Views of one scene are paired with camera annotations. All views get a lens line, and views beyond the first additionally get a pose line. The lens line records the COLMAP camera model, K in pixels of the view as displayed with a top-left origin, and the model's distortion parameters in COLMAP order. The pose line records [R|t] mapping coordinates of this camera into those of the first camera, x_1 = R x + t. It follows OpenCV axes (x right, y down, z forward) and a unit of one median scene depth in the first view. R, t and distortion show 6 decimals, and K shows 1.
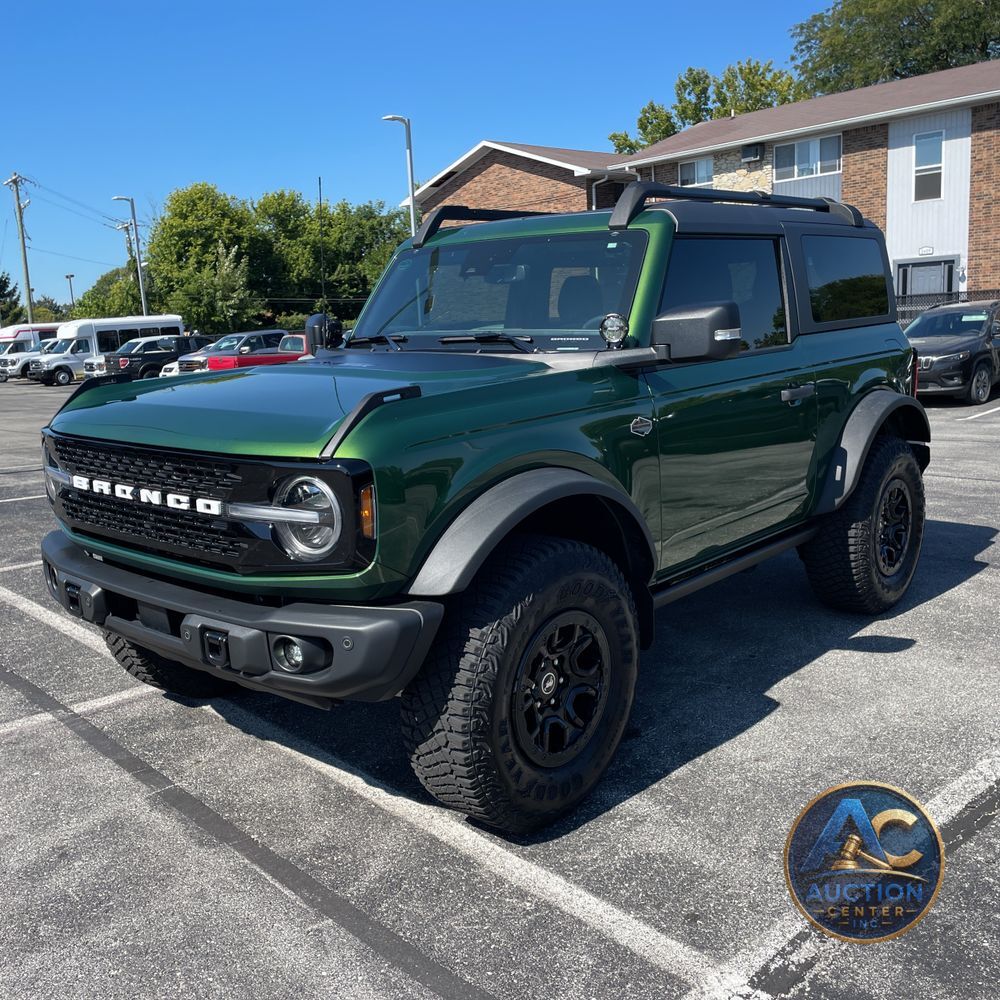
lens RADIAL K [[1009.8, 0, 494.4], [0, 1009.8, 500.8], [0, 0, 1]] dist [0.110559, -0.154242]
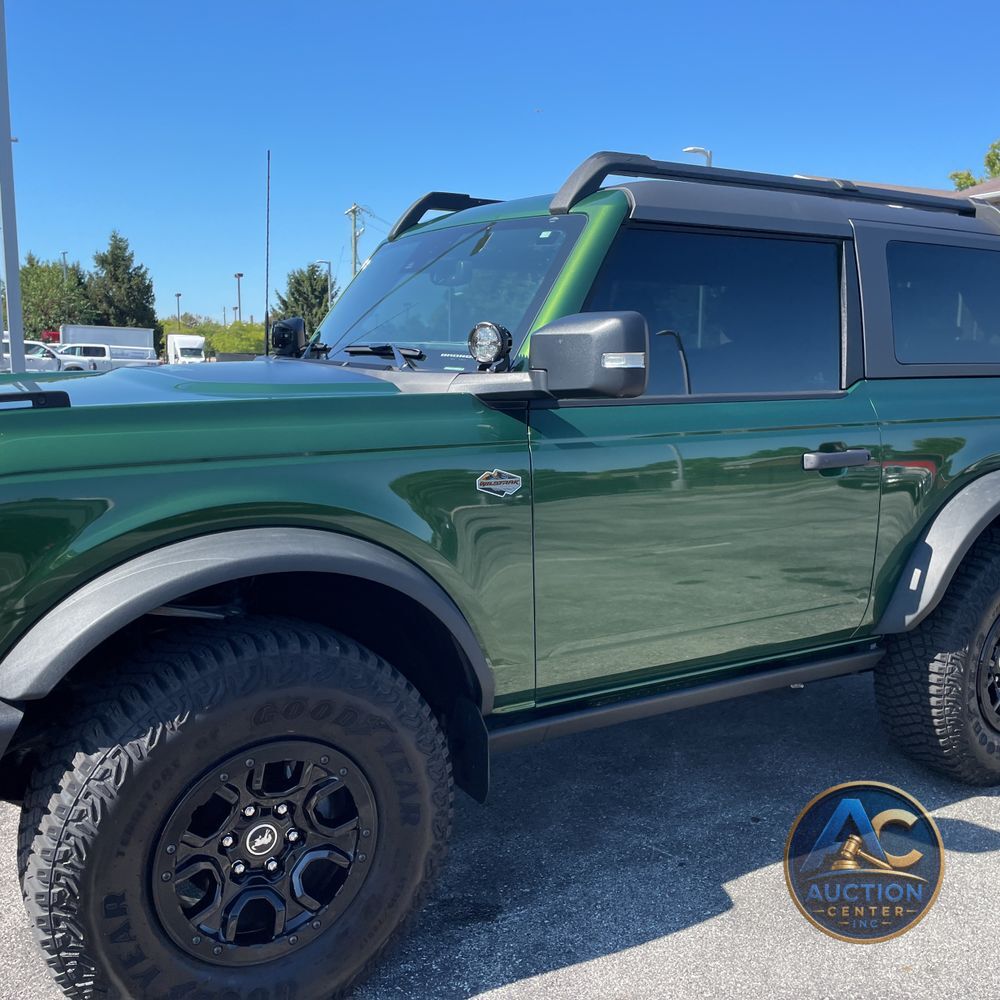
lens RADIAL K [[1013.4, 0, 512.1], [0, 1013.4, 506.1], [0, 0, 1]] dist [0.076640, -0.061674]
pose [[0.956676, 0.101539, -0.272875, 0.269273], [-0.110006, 0.993804, -0.015871, -0.036962], [0.269573, 0.045201, 0.961919, 0.257383]]
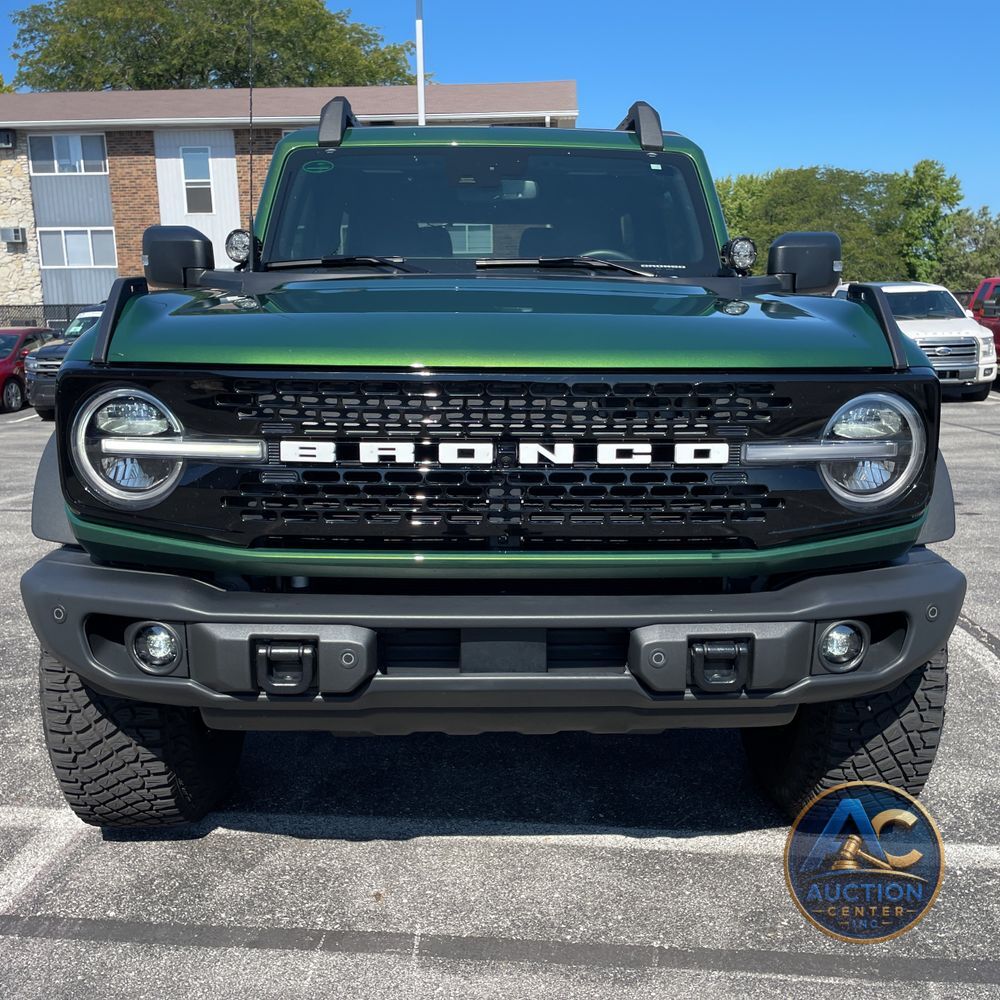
lens RADIAL K [[1012.4, 0, 508.6], [0, 1012.4, 494.8], [0, 0, 1]] dist [0.106429, -0.138803]
pose [[0.726500, -0.083376, 0.682089, -0.527915], [0.098739, 0.994977, 0.016454, 0.005664], [-0.680035, 0.055395, 0.731084, 0.386194]]
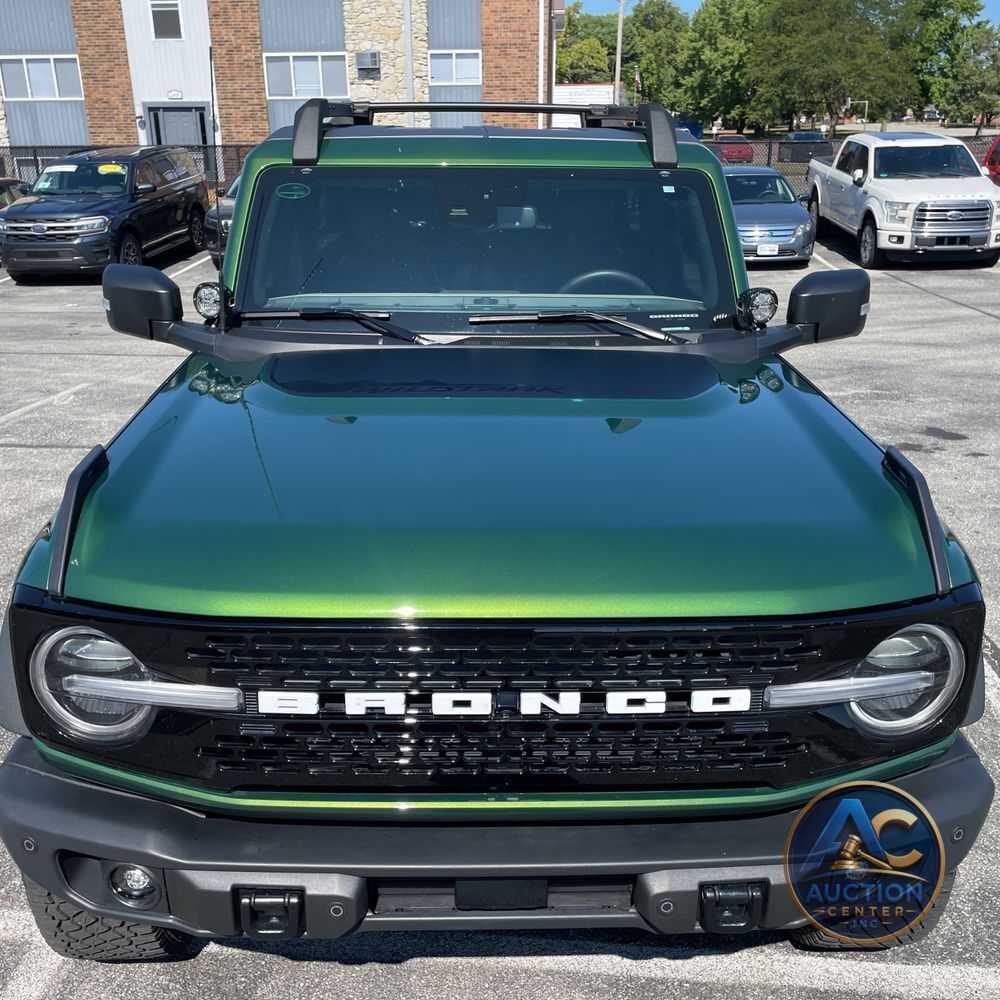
lens RADIAL K [[1011.7, 0, 492.8], [0, 1011.7, 492.5], [0, 0, 1]] dist [0.105752, -0.135849]
pose [[0.729283, -0.191708, 0.656806, -0.481386], [0.095616, 0.979081, 0.179606, -0.151198], [-0.677498, -0.068182, 0.732358, 0.420584]]
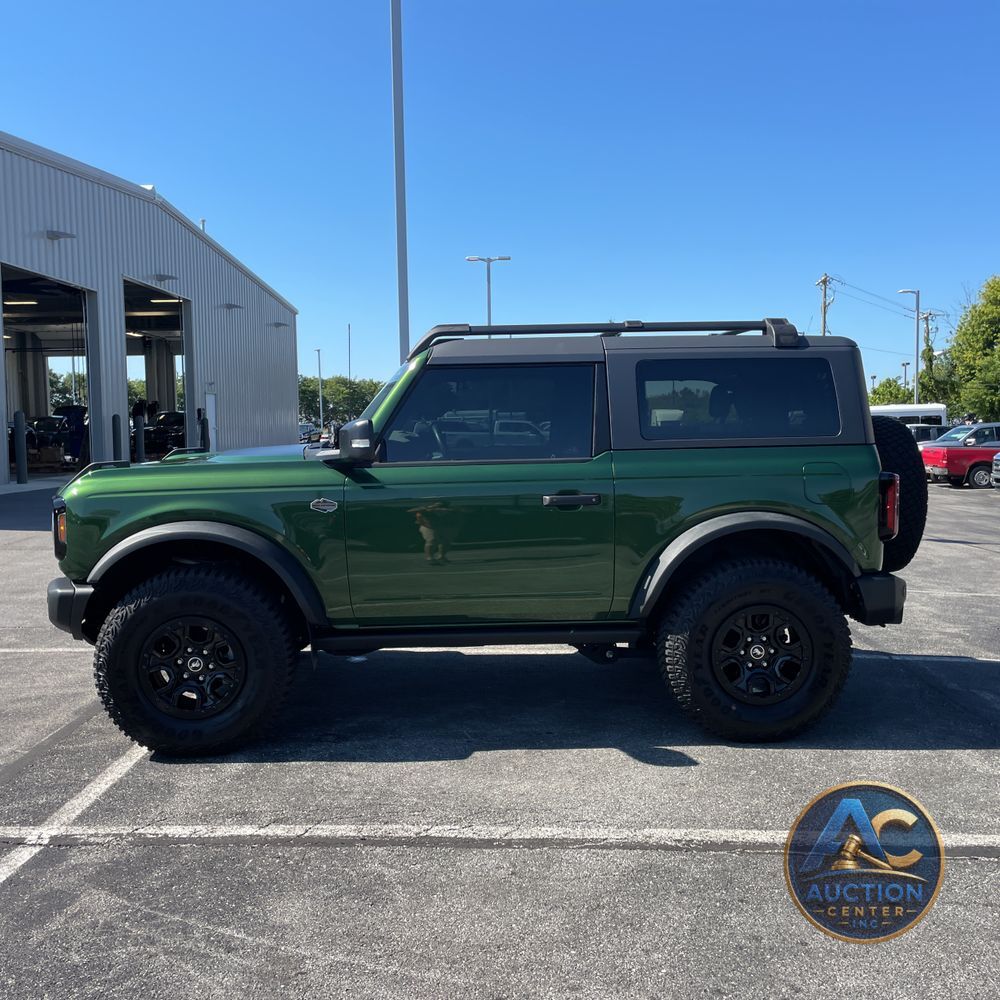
lens RADIAL K [[1011.7, 0, 492.8], [0, 1011.7, 492.5], [0, 0, 1]] dist [0.105752, -0.135849]
pose [[0.694267, 0.087010, -0.714439, 1.001231], [-0.150422, 0.988285, -0.025814, -0.069989], [0.703823, 0.125390, 0.699222, 0.152615]]
